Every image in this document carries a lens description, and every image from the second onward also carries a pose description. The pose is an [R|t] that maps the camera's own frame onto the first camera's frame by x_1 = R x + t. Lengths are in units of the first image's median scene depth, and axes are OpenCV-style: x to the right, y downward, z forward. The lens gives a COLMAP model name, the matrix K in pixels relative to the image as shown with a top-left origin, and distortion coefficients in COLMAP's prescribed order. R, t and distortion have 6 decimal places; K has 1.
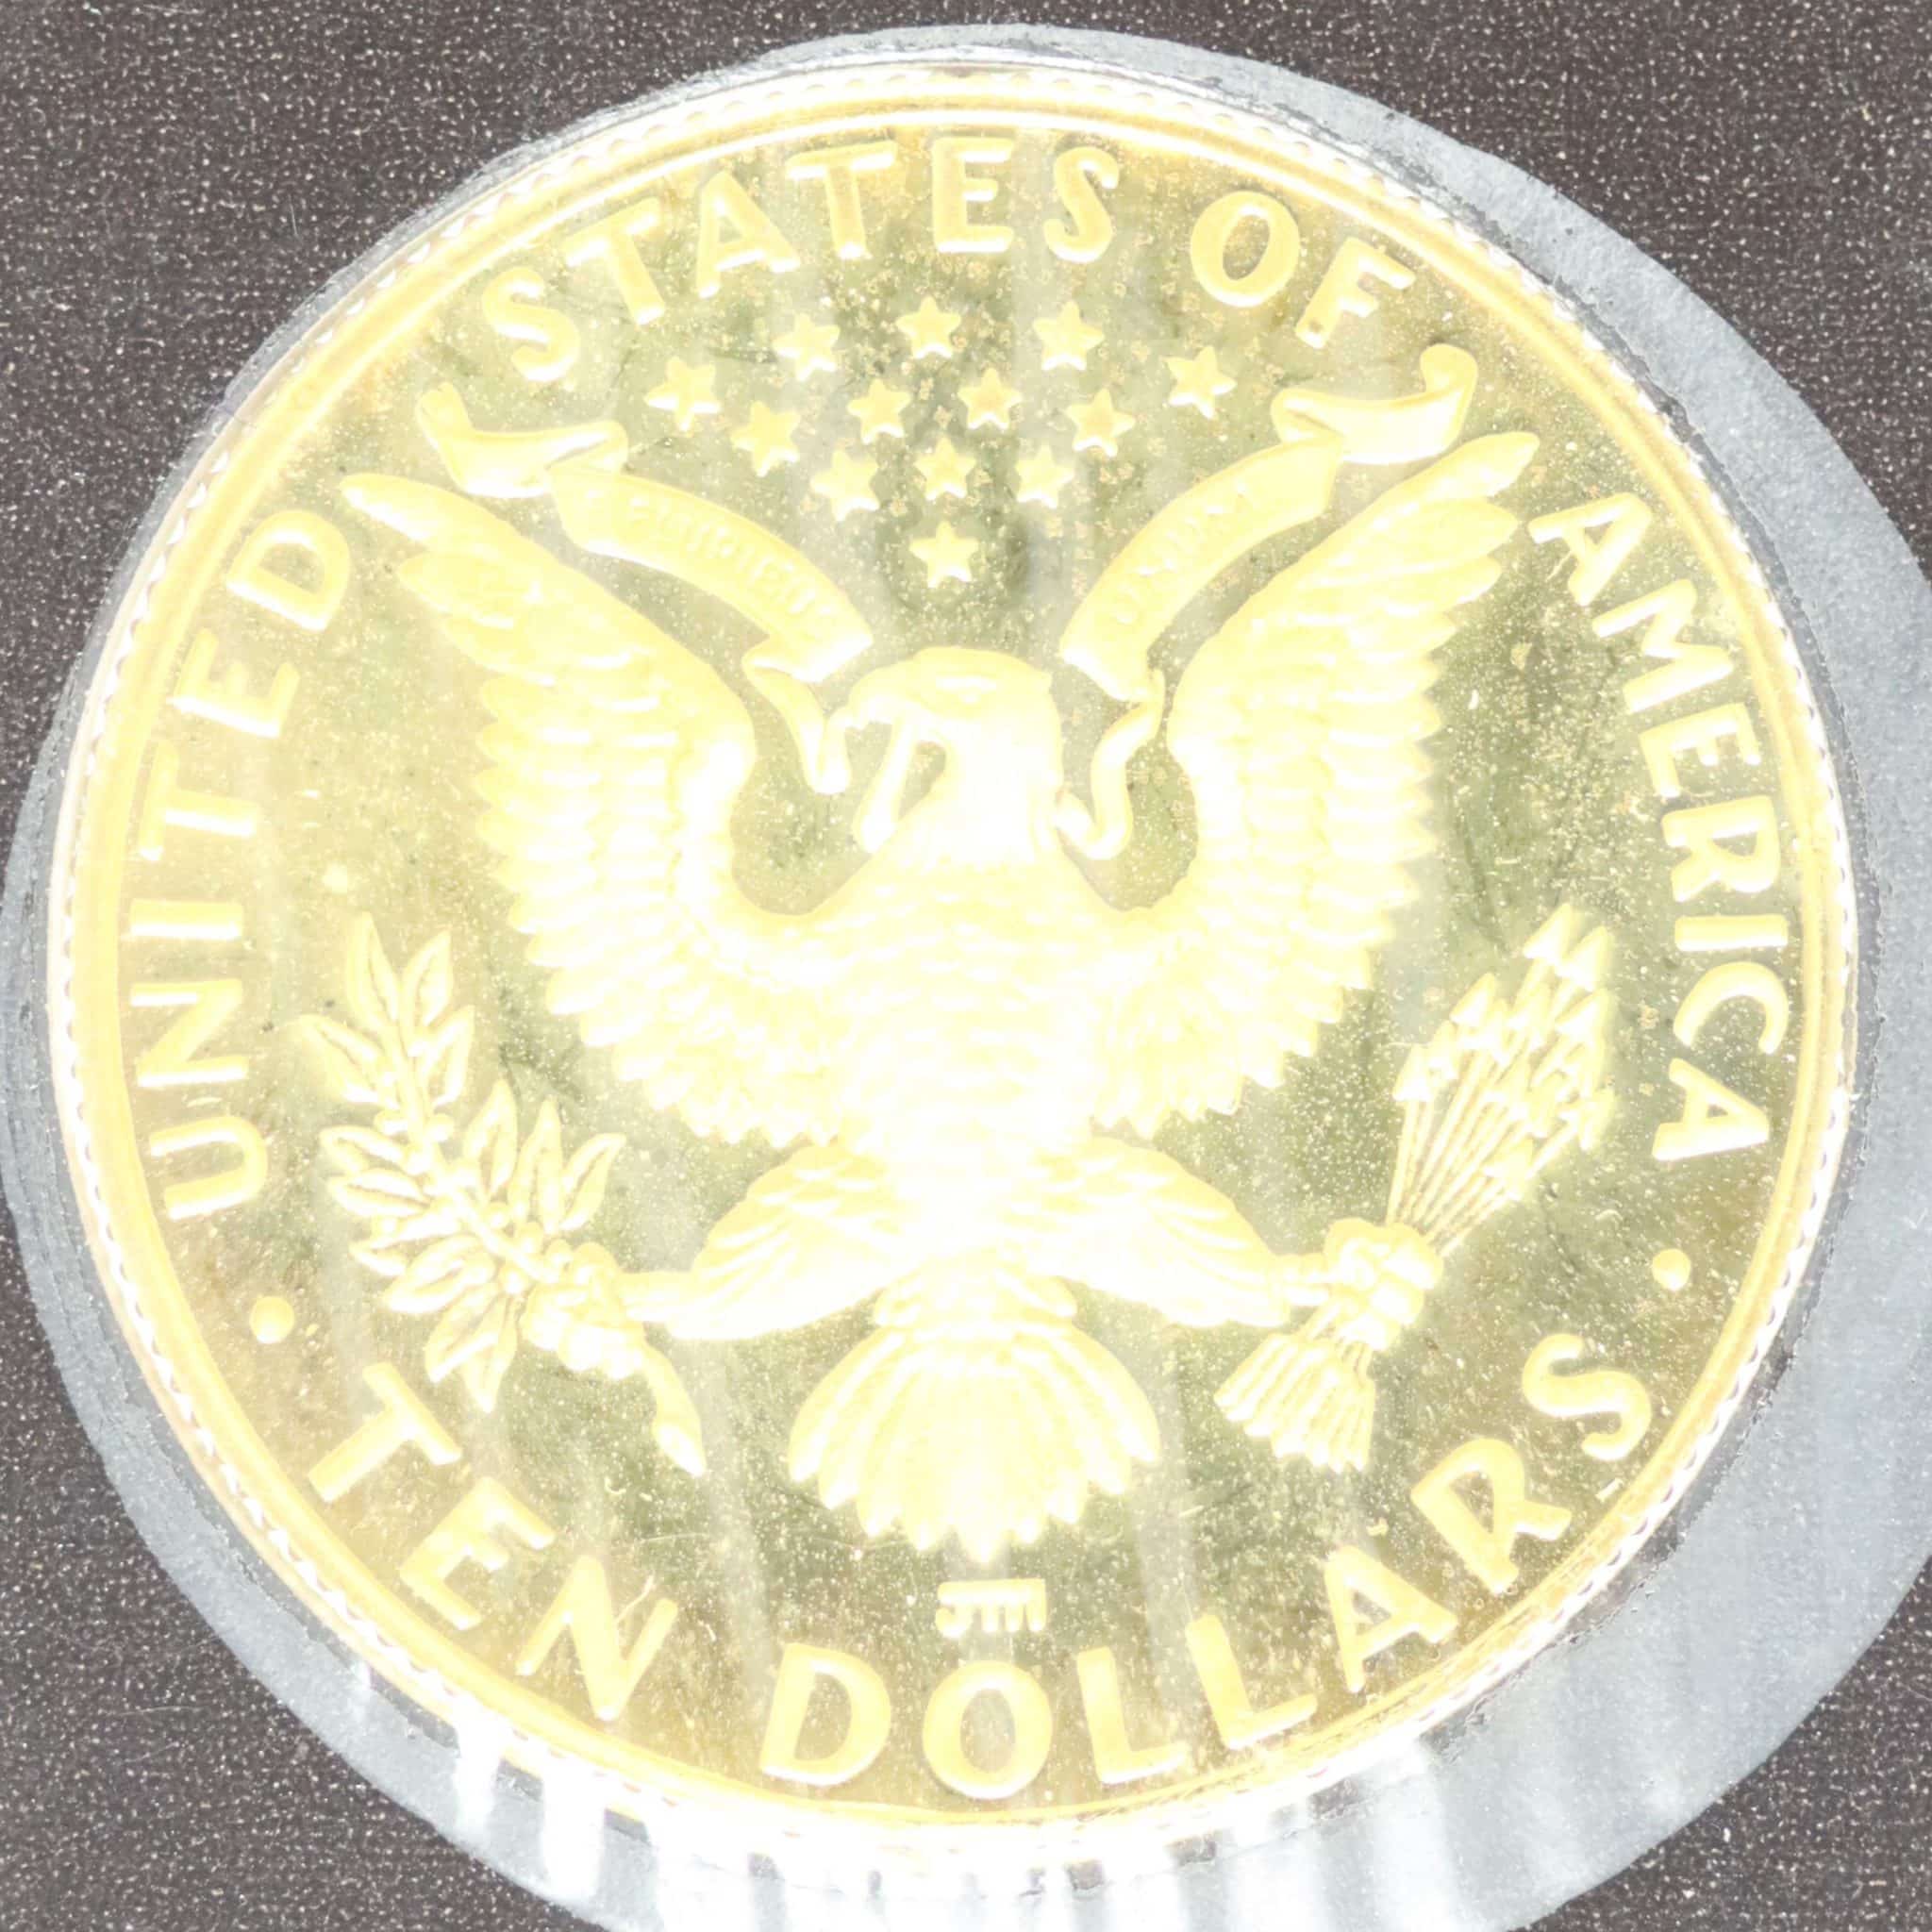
lens RADIAL K [[13088.2, 0, 965.9], [0, 13088.2, 966.4], [0, 0, 1]] dist [-0.147279, 0.000000]
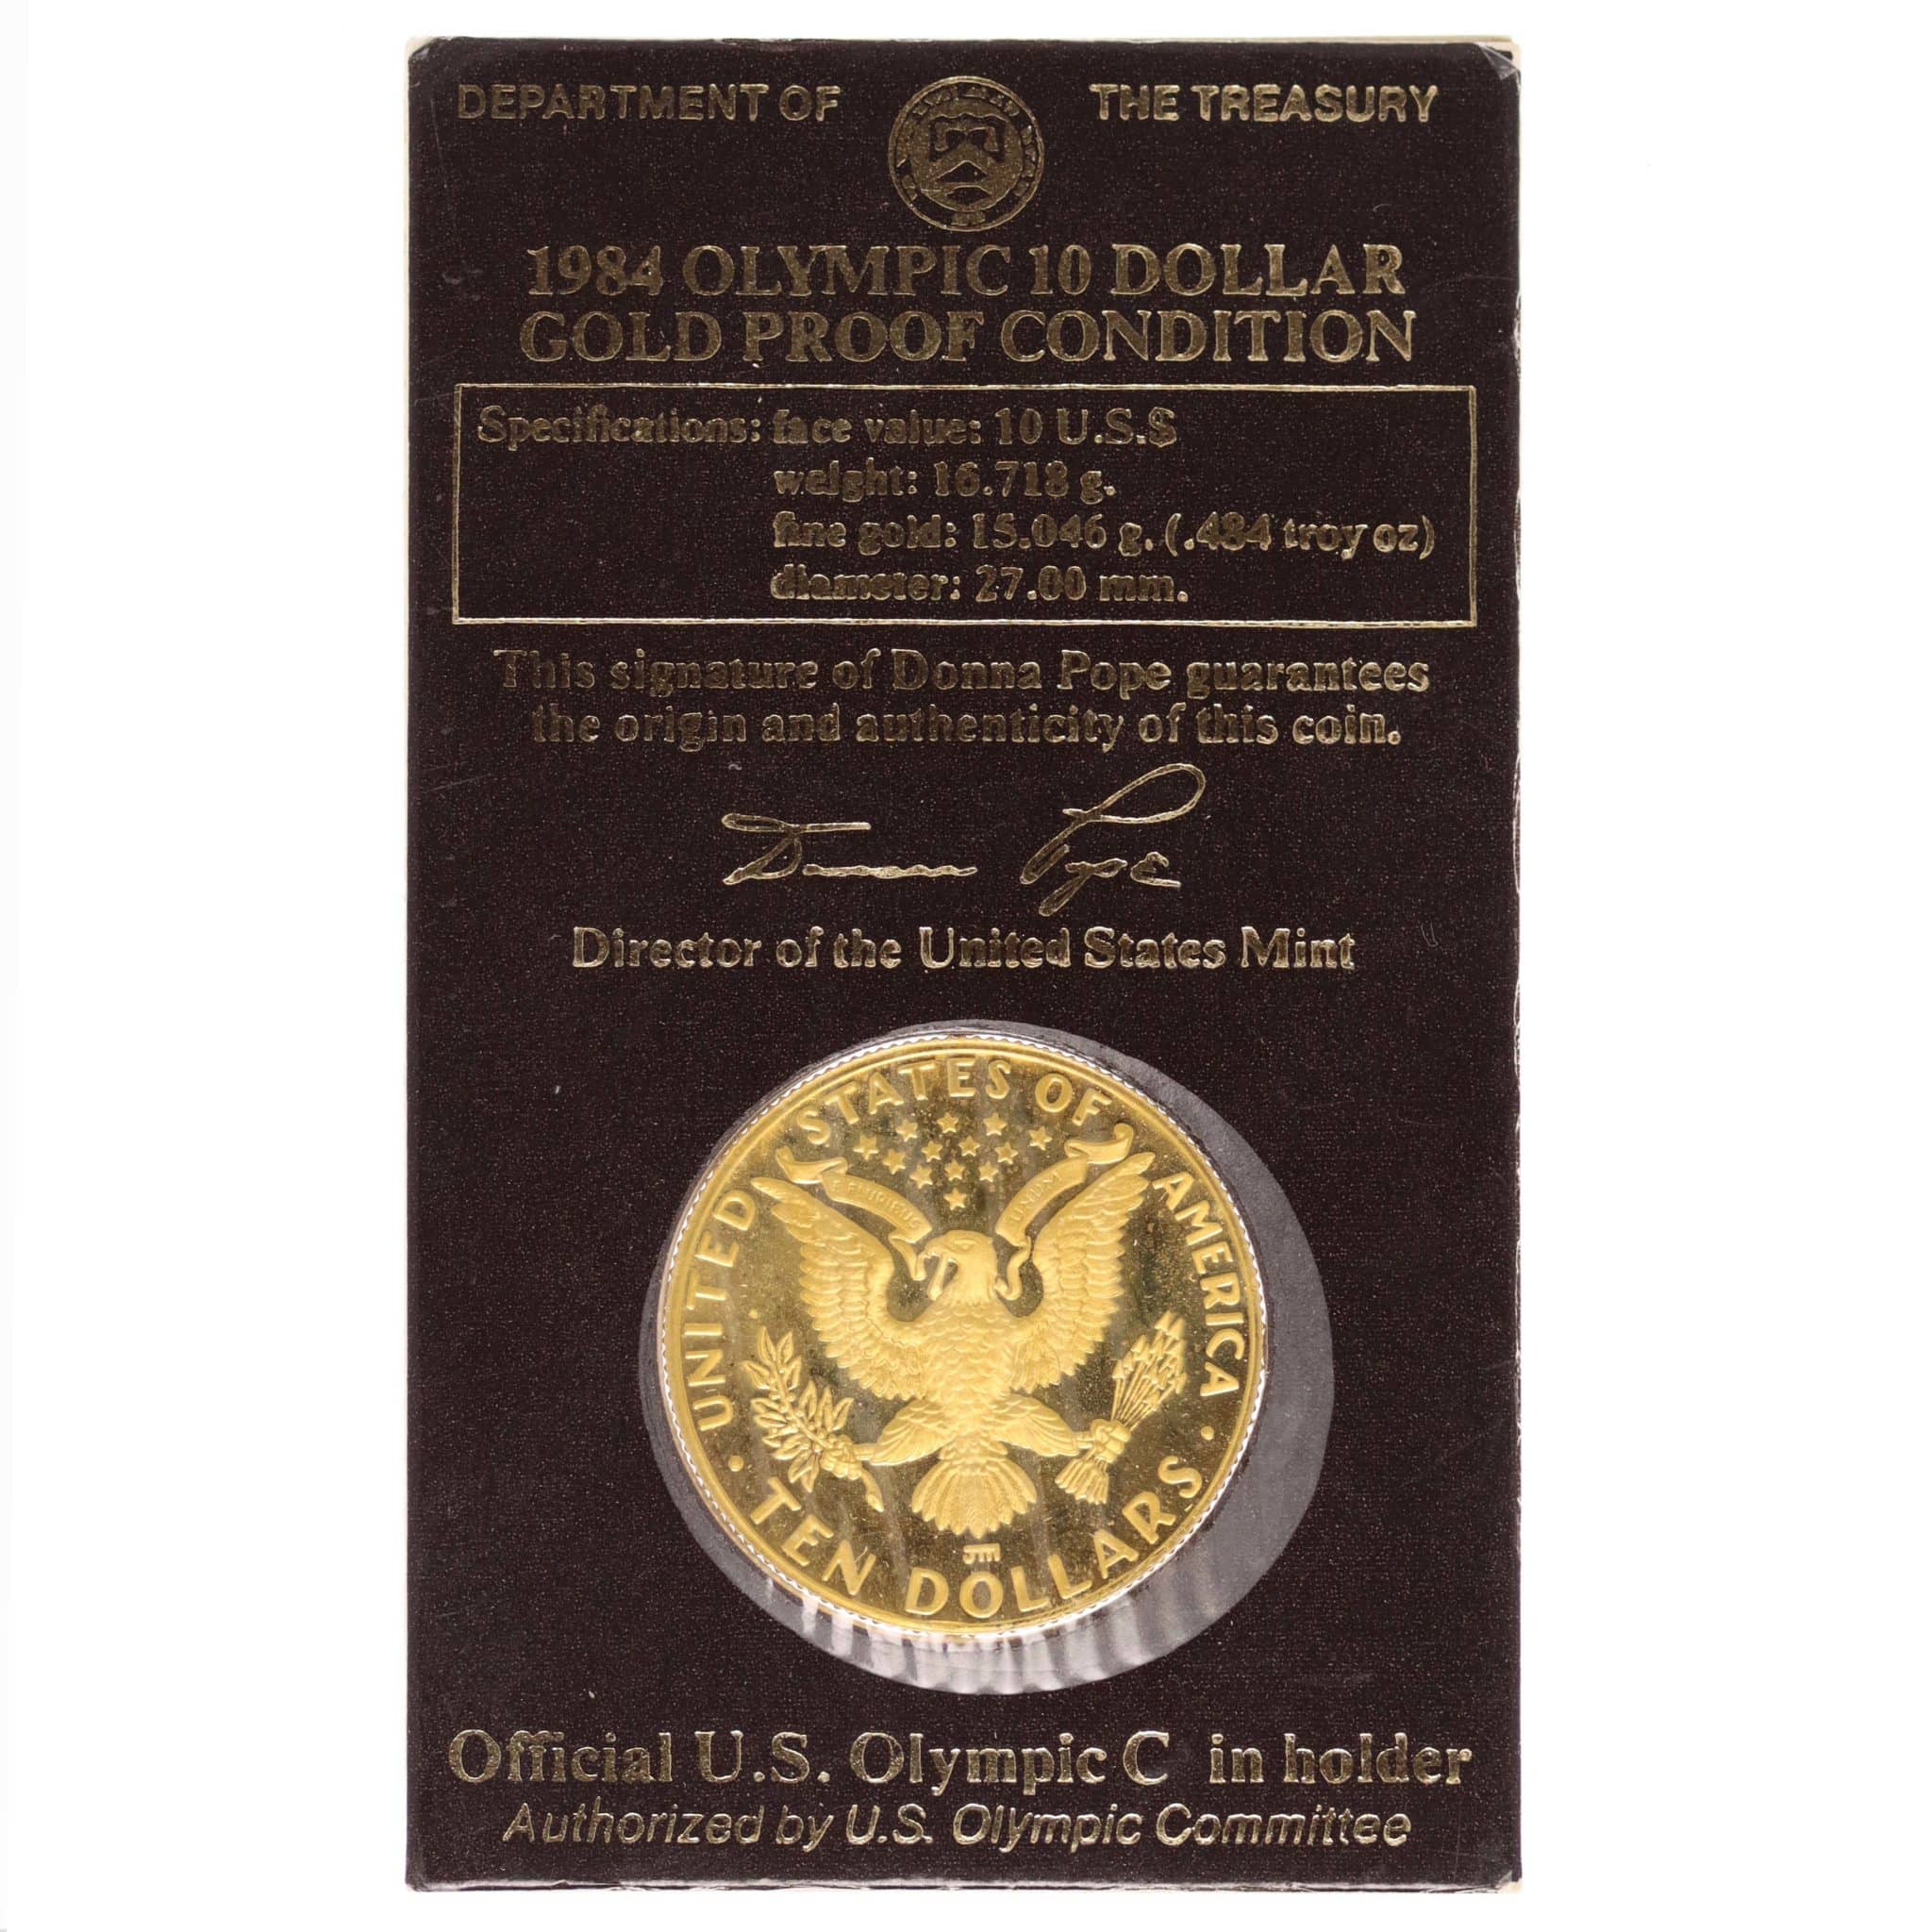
lens RADIAL K [[13088.2, 0, 966.6], [0, 13088.2, 965.7], [0, 0, 1]] dist [-0.147279, 0.000000]
pose [[0.999539, -0.028491, 0.010476, -0.028700], [0.028863, 0.998890, -0.037232, 0.026173], [-0.009404, 0.037517, 0.999252, -1.966620]]
